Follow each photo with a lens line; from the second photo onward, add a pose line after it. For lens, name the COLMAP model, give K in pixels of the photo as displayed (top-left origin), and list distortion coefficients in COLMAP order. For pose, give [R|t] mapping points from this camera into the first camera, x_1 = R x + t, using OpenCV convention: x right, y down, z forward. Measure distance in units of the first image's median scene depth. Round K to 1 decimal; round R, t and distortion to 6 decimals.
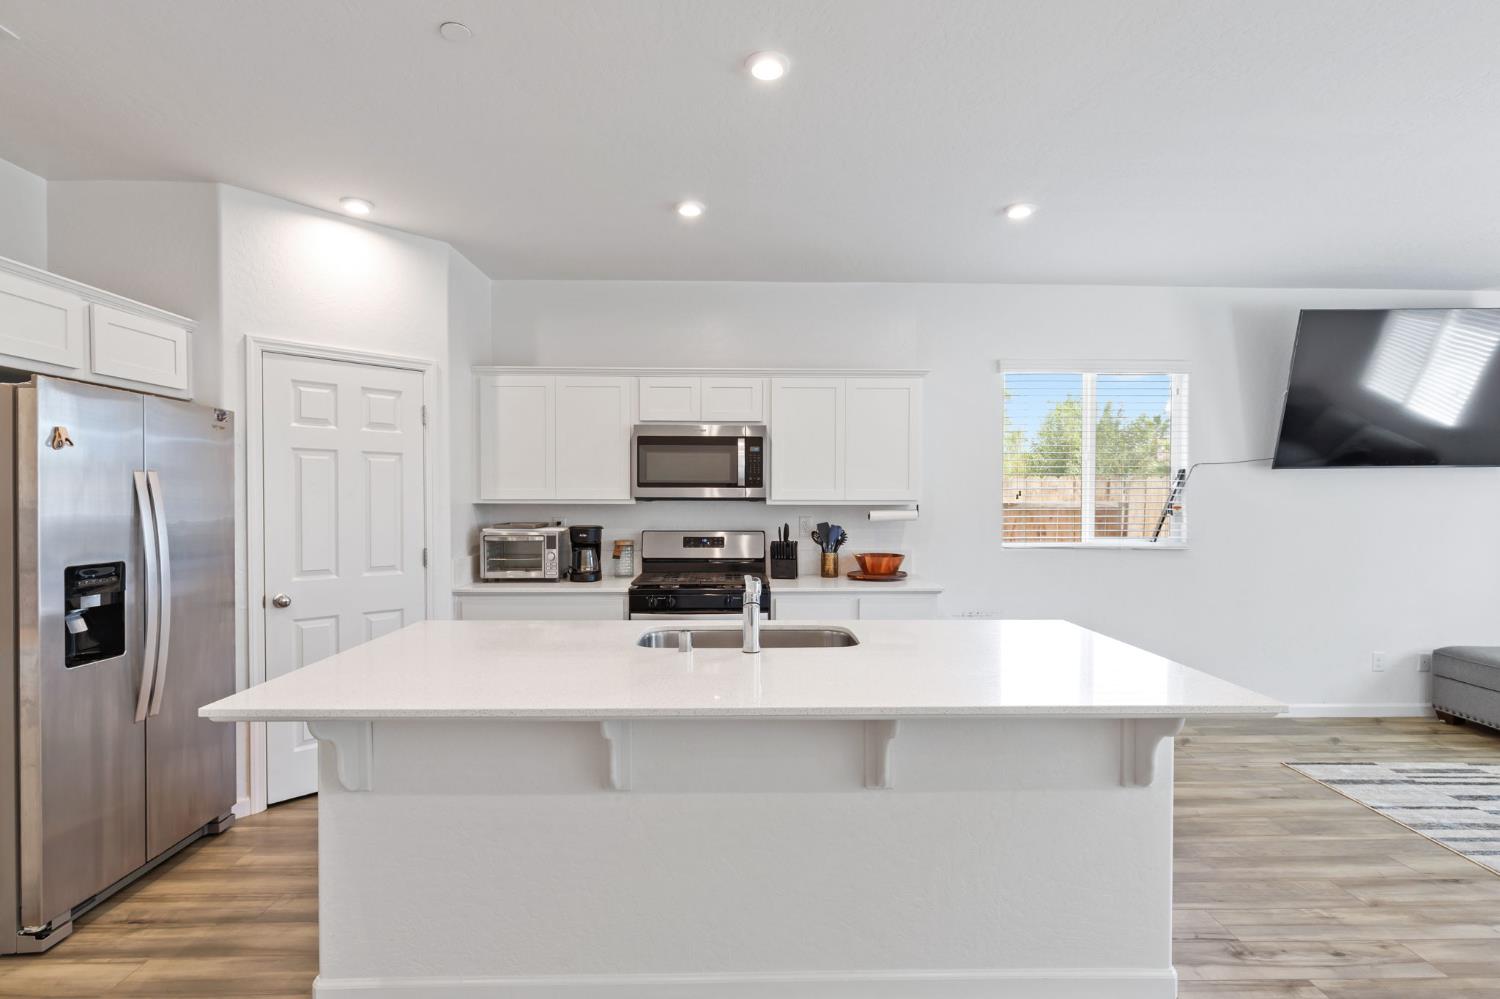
lens RADIAL K [[730.8, 0, 749.6], [0, 730.8, 512.6], [0, 0, 1]] dist [-0.001818, 0.000700]
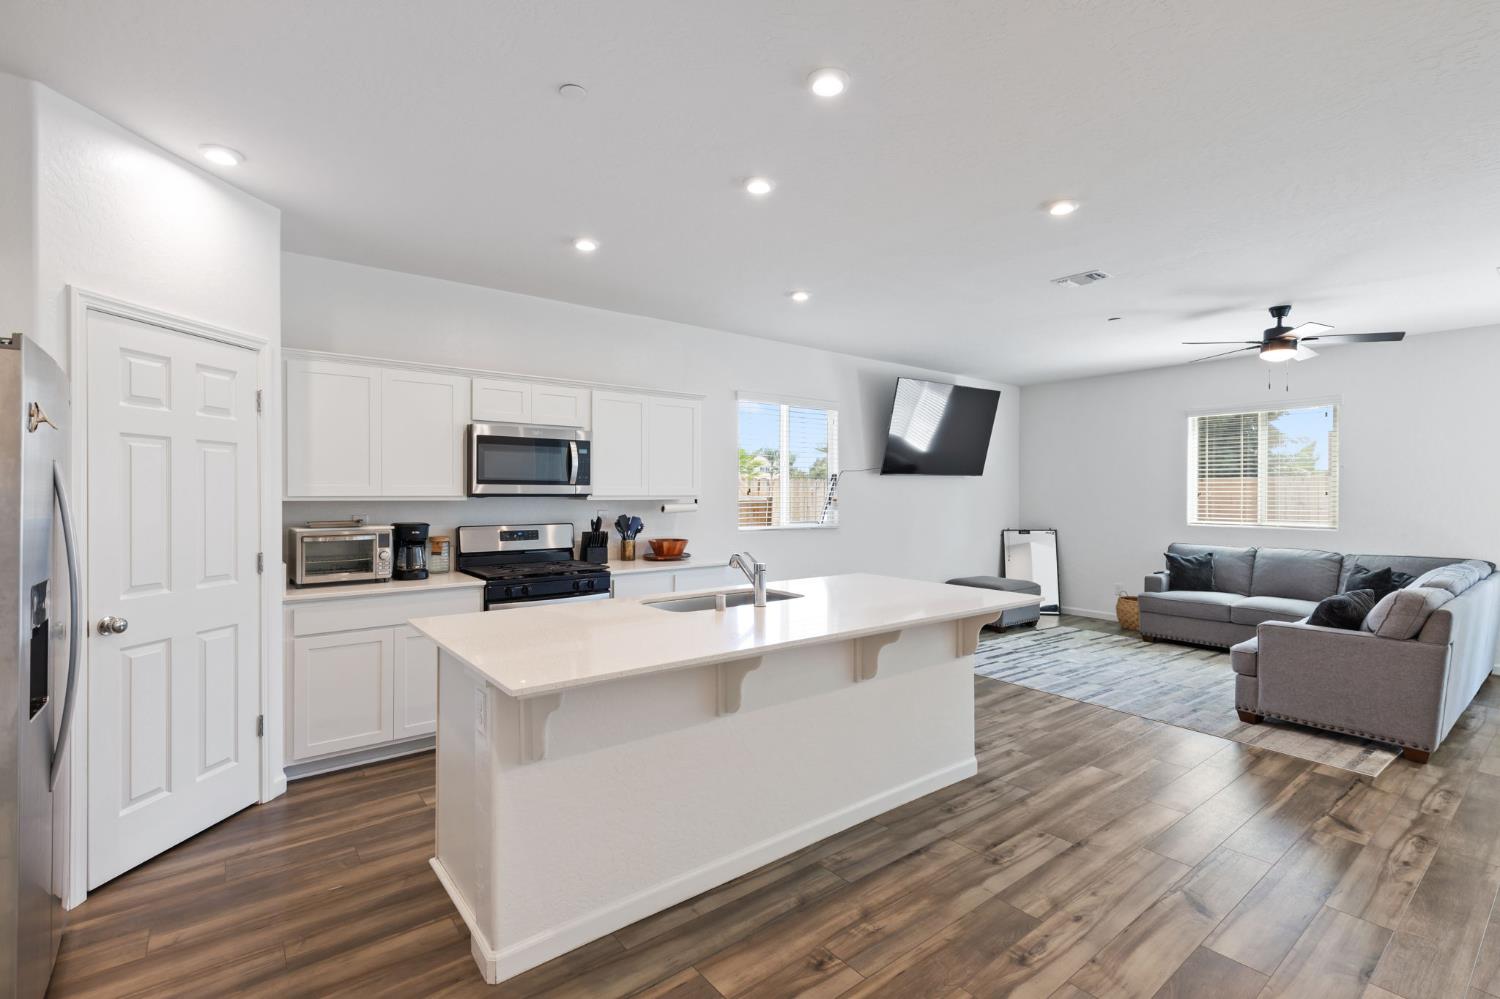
lens RADIAL K [[683.8, 0, 754.6], [0, 683.8, 494.7], [0, 0, 1]] dist [0.007693, -0.000234]
pose [[0.798389, -0.002837, 0.602135, -0.427371], [0.014010, 0.999806, -0.013865, -0.000610], [-0.601979, 0.019506, 0.798274, -0.013702]]
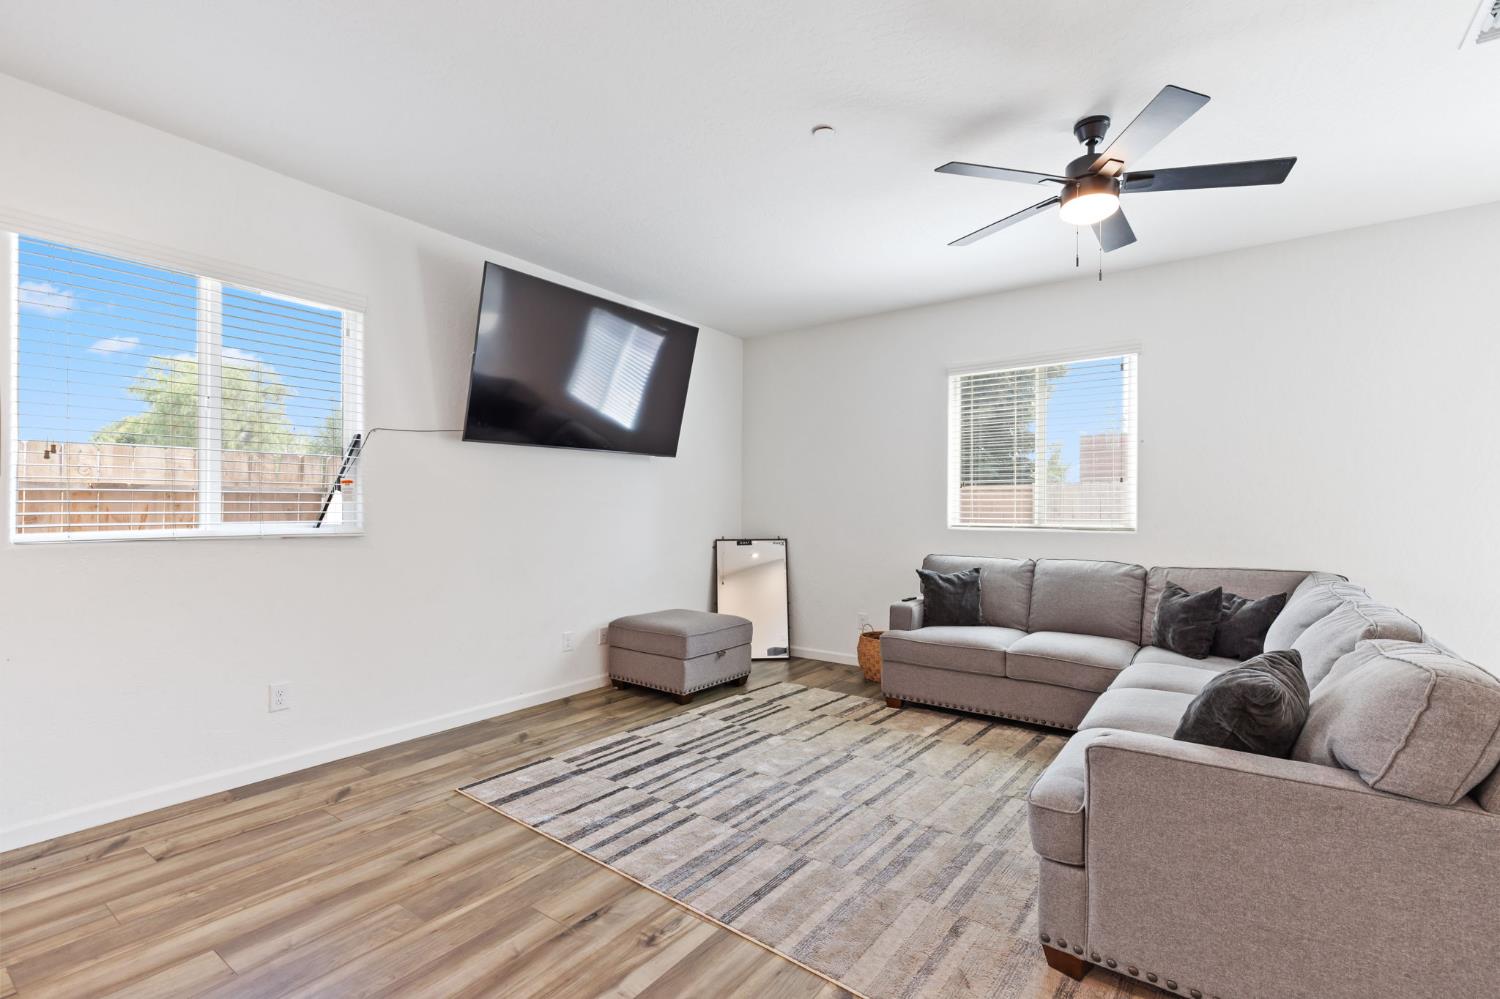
lens RADIAL K [[674.0, 0, 753.6], [0, 674.0, 510.0], [0, 0, 1]] dist [0.008246, -0.000381]
pose [[0.603533, 0.001162, 0.797337, 0.309232], [0.015919, 0.999782, -0.013507, 0.043981], [-0.797179, 0.020844, 0.603383, 0.258142]]
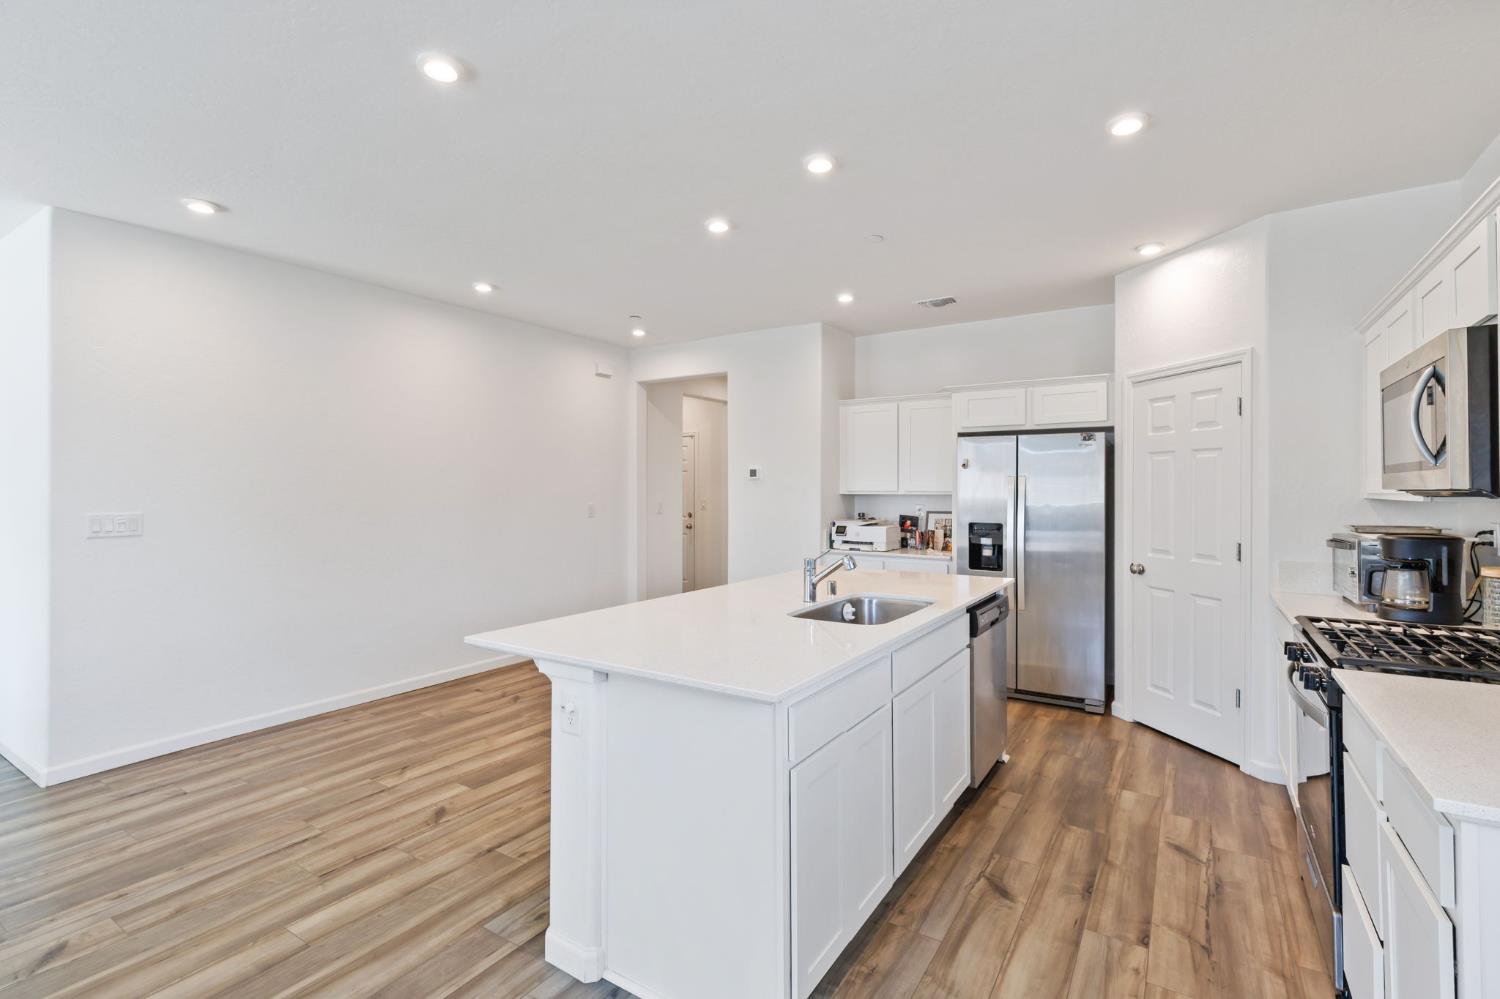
lens RADIAL K [[679.6, 0, 754.5], [0, 679.6, 493.4], [0, 0, 1]] dist [0.005628, -0.000041]
pose [[-0.558016, 0.000601, -0.829830, 0.615595], [-0.020528, 0.999684, 0.014528, -0.015524], [0.829576, 0.025141, -0.557827, 0.889490]]
